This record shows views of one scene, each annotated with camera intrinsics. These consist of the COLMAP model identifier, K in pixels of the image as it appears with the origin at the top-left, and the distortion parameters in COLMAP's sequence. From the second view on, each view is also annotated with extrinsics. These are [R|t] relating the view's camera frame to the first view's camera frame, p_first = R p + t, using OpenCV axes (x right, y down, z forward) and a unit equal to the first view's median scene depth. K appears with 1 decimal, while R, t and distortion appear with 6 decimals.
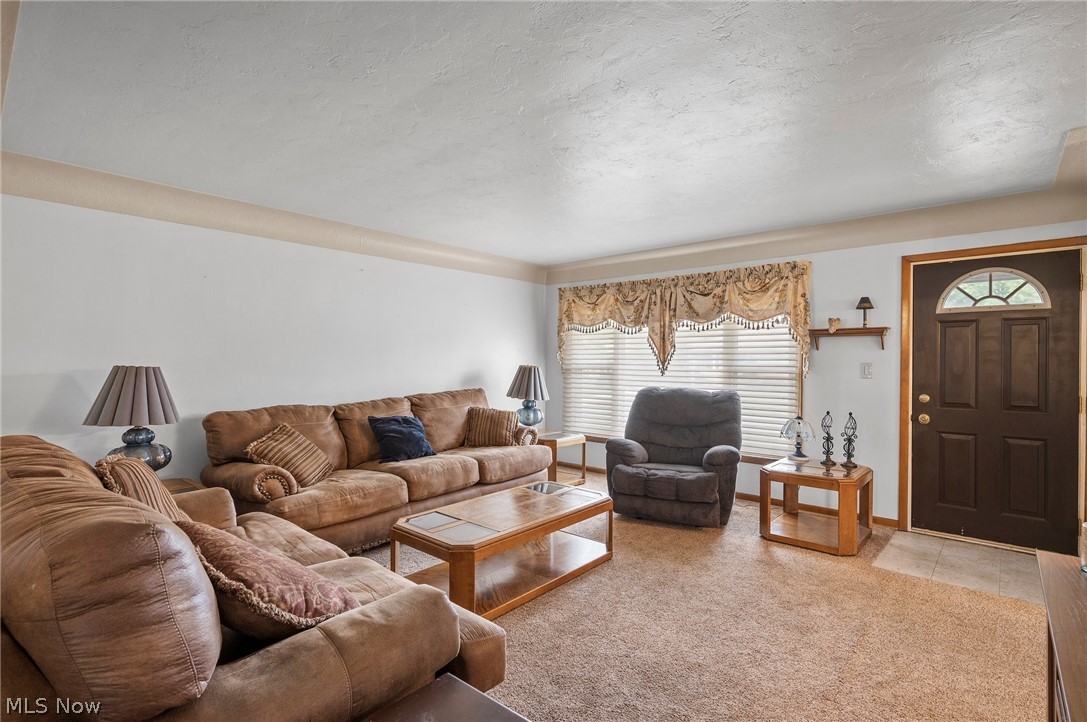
lens RADIAL K [[518.9, 0, 544.8], [0, 518.9, 361.4], [0, 0, 1]] dist [0.002667, 0.000148]
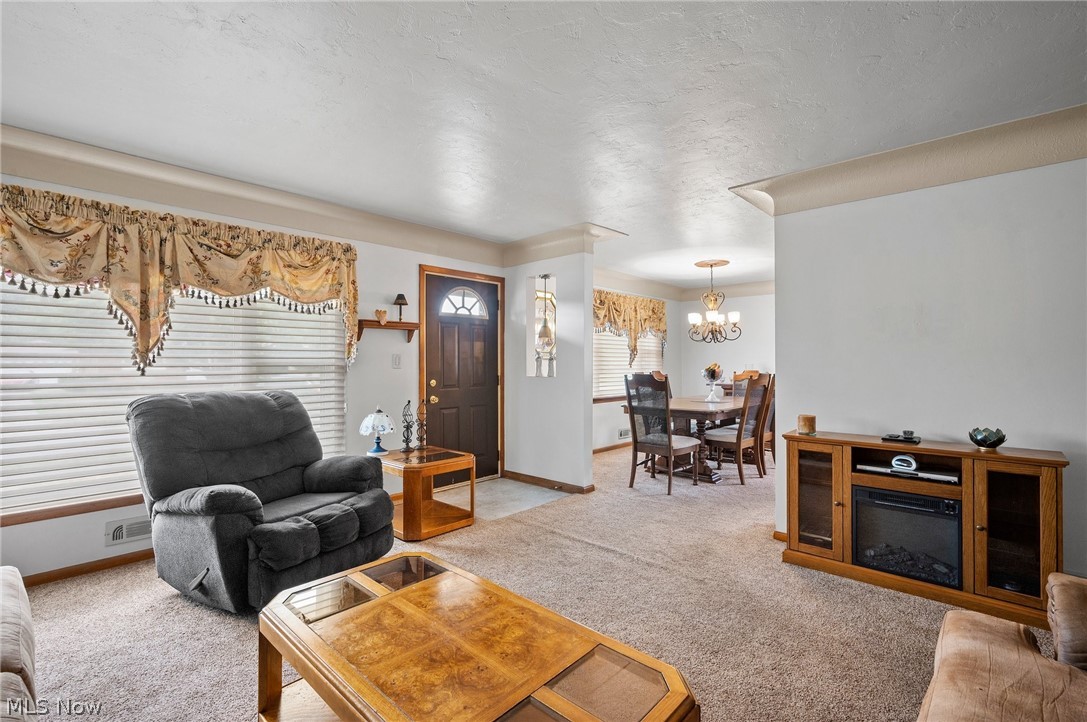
lens RADIAL K [[479.2, 0, 545.5], [0, 479.2, 356.5], [0, 0, 1]] dist [-0.002215, 0.000245]
pose [[0.025363, 0.003234, 0.999673, -0.342979], [0.003270, 0.999989, -0.003318, 0.010683], [-0.999673, 0.003353, 0.025352, 0.596940]]
